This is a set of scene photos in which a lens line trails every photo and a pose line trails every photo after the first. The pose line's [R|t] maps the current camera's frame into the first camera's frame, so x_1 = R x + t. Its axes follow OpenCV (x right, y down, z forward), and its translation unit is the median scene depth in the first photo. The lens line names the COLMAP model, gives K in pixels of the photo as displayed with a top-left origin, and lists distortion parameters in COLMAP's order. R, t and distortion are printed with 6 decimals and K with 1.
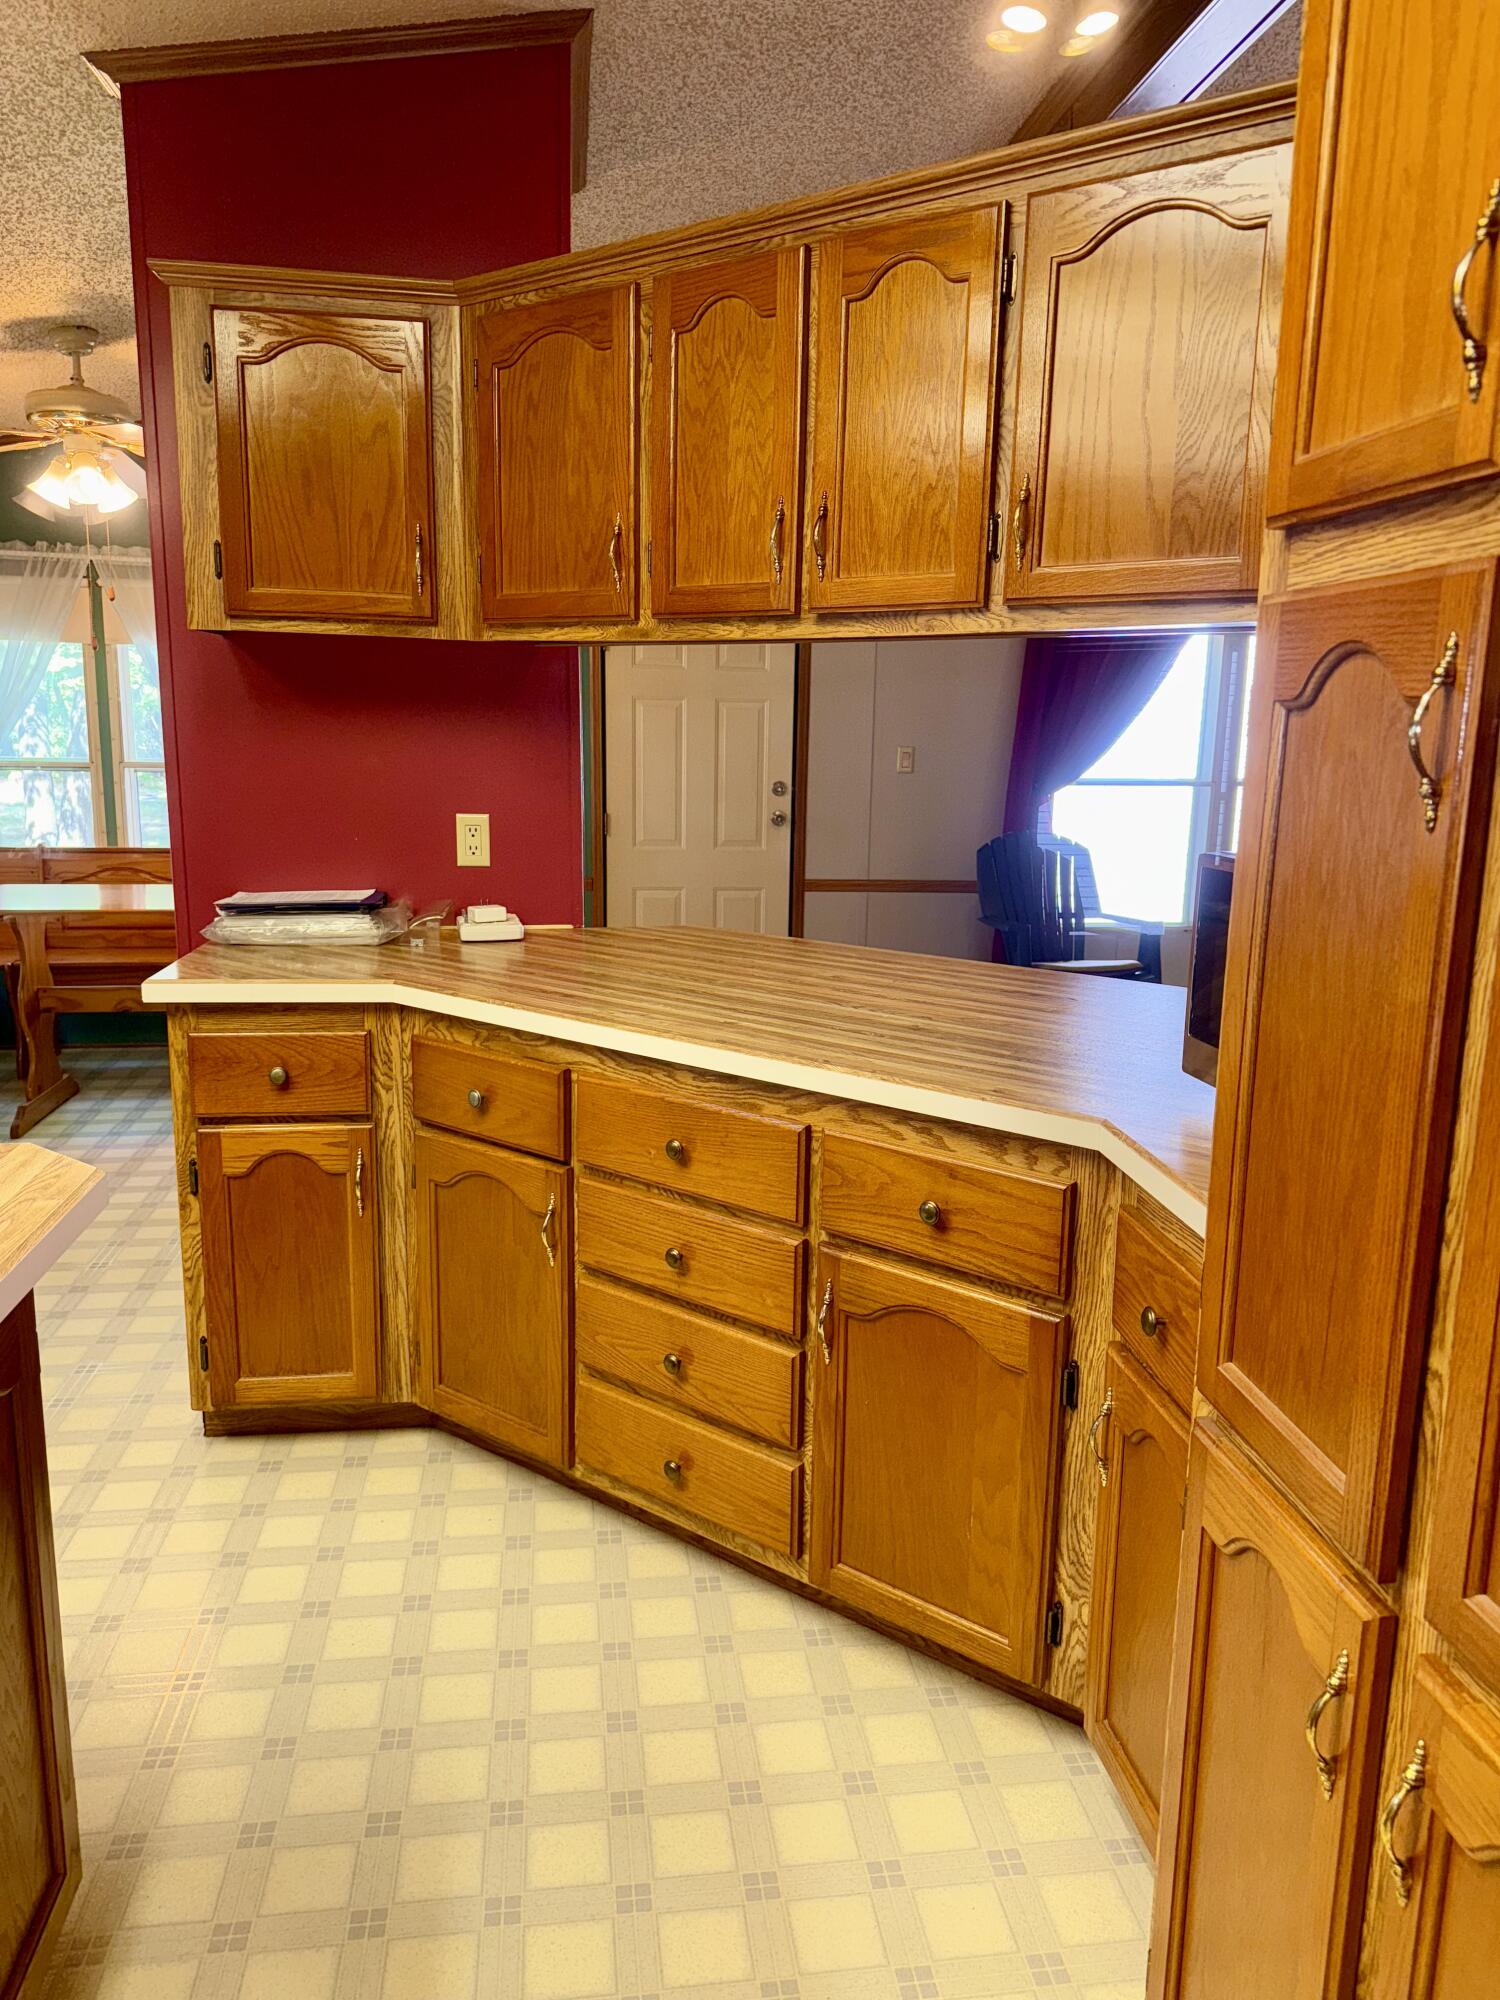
lens RADIAL K [[1398.2, 0, 769.2], [0, 1398.2, 993.2], [0, 0, 1]] dist [0.153047, -0.307669]
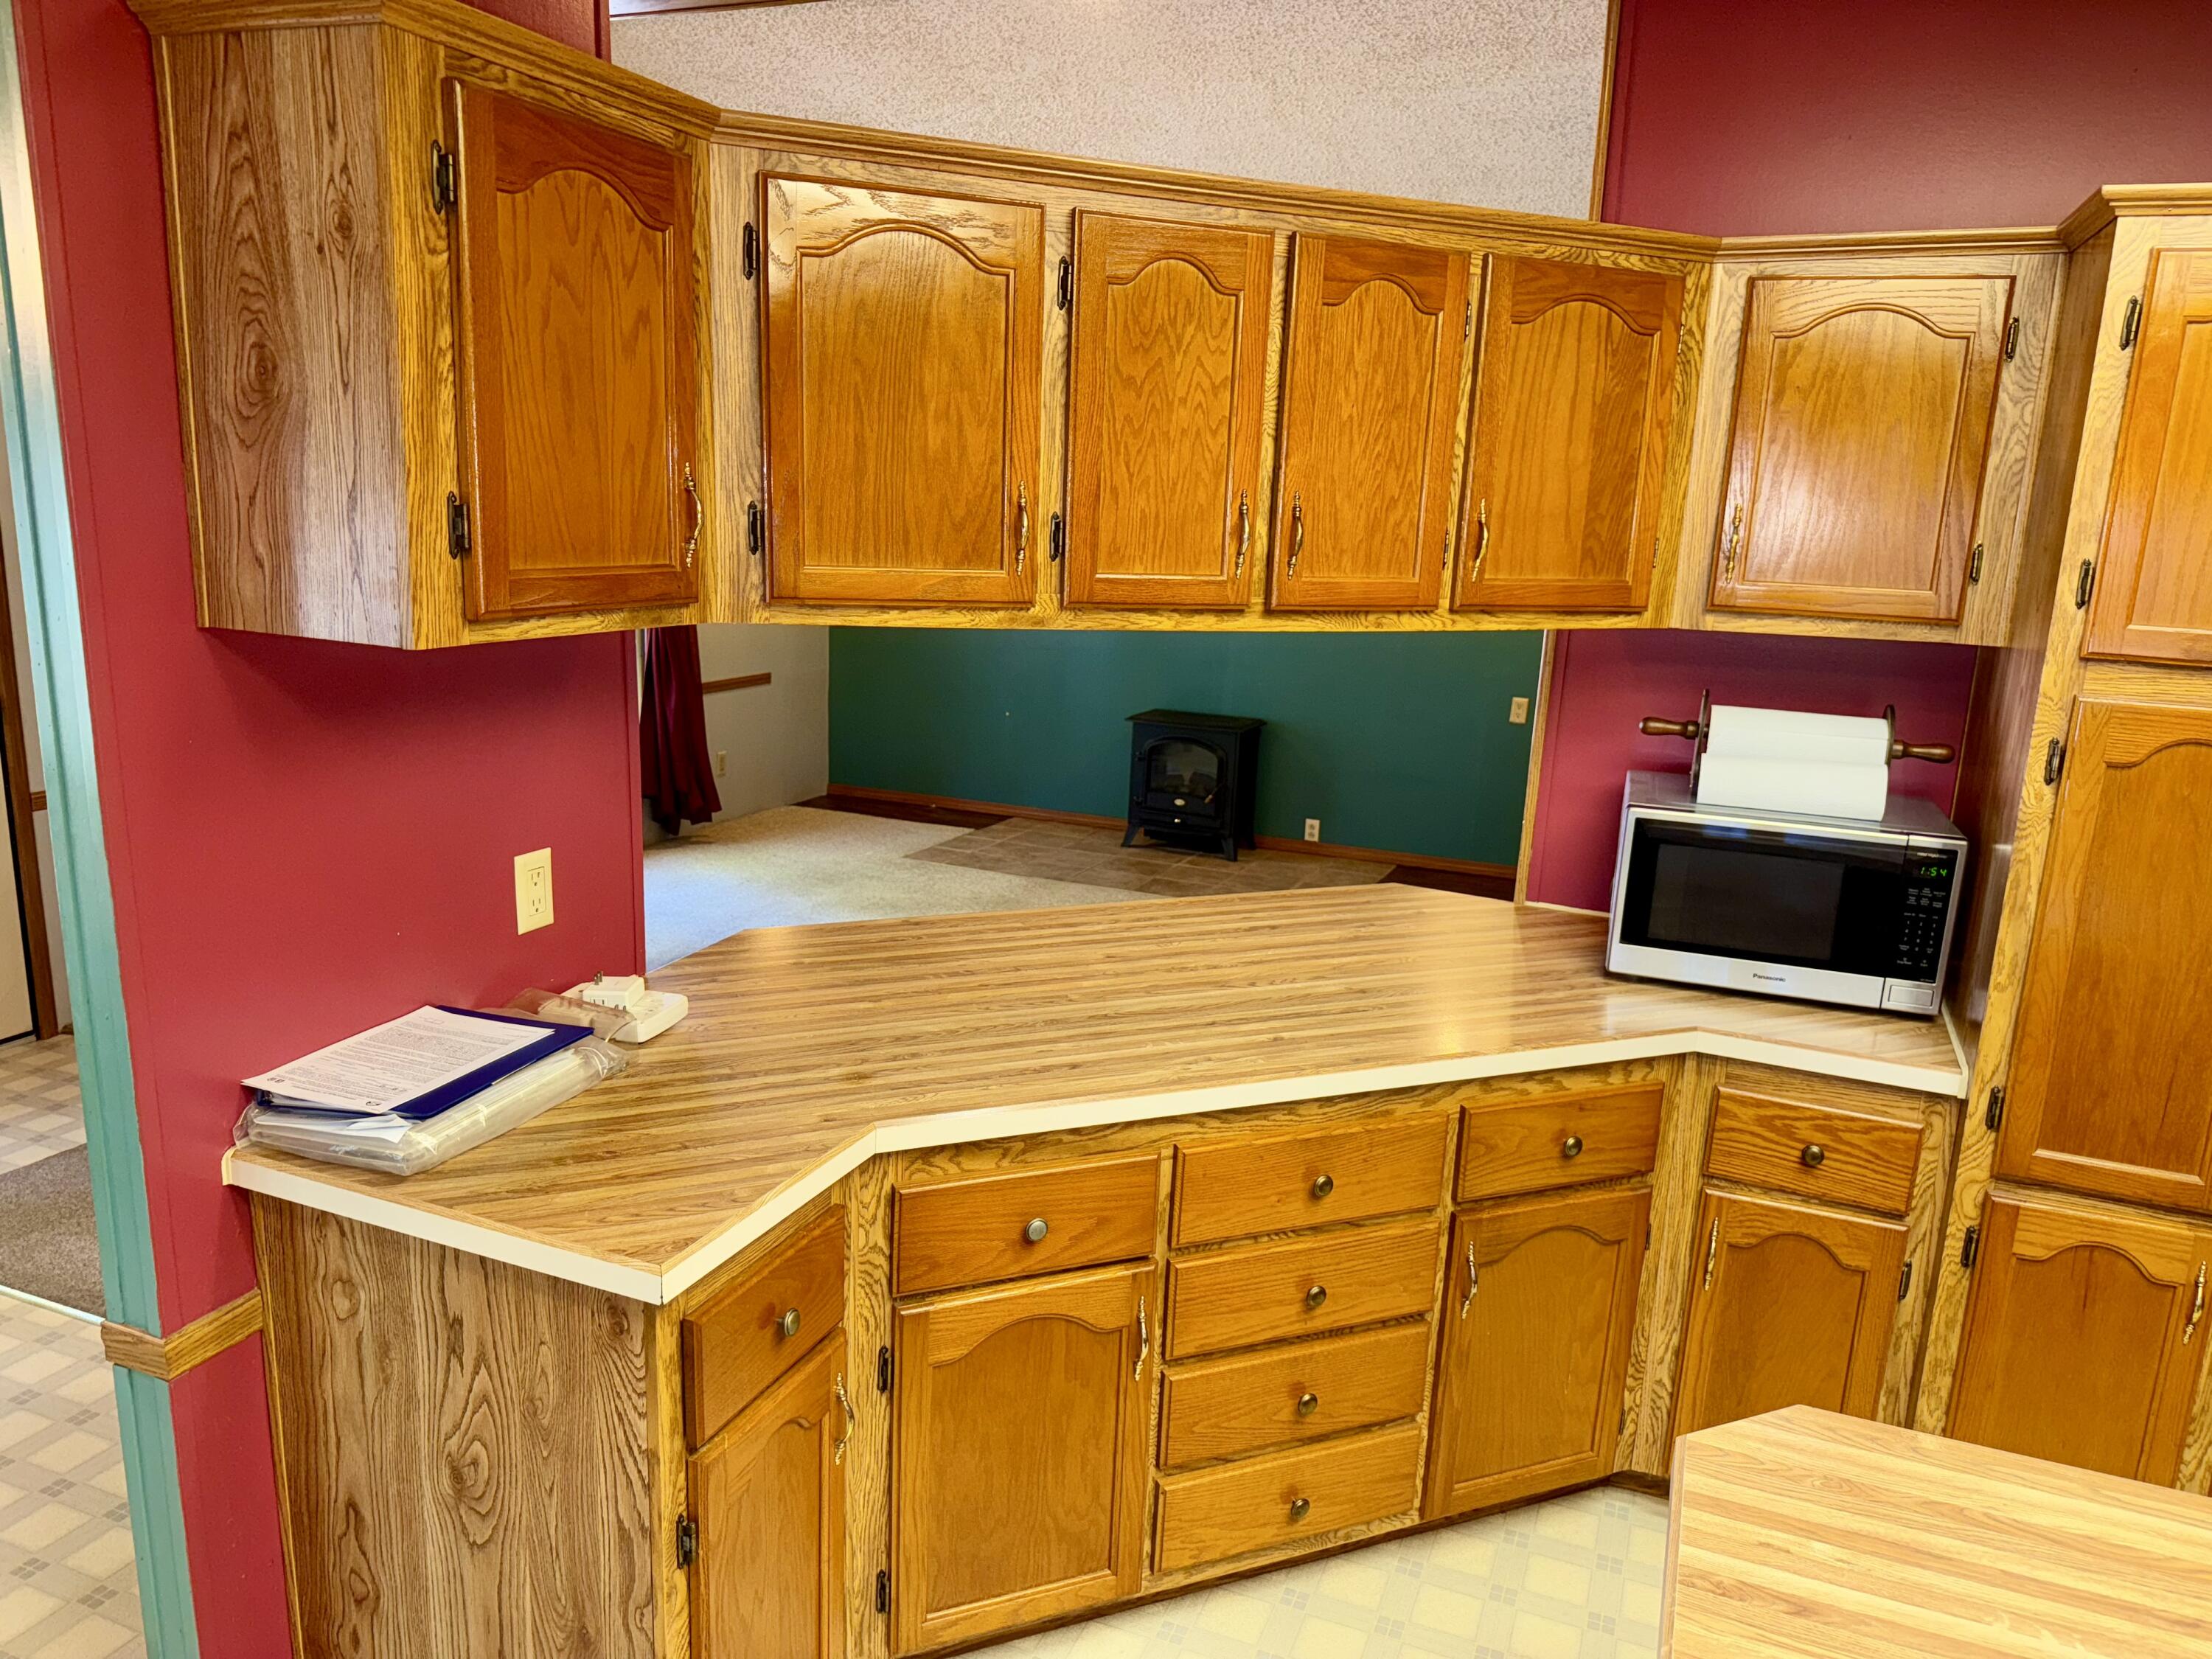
lens RADIAL K [[1546.1, 0, 1108.4], [0, 1546.1, 831.5], [0, 0, 1]] dist [0.101432, -0.154953]
pose [[0.504821, -0.188701, 0.842347, -0.850432], [0.132291, 0.981199, 0.140524, -0.252495], [-0.853027, 0.040495, 0.520293, 0.485638]]
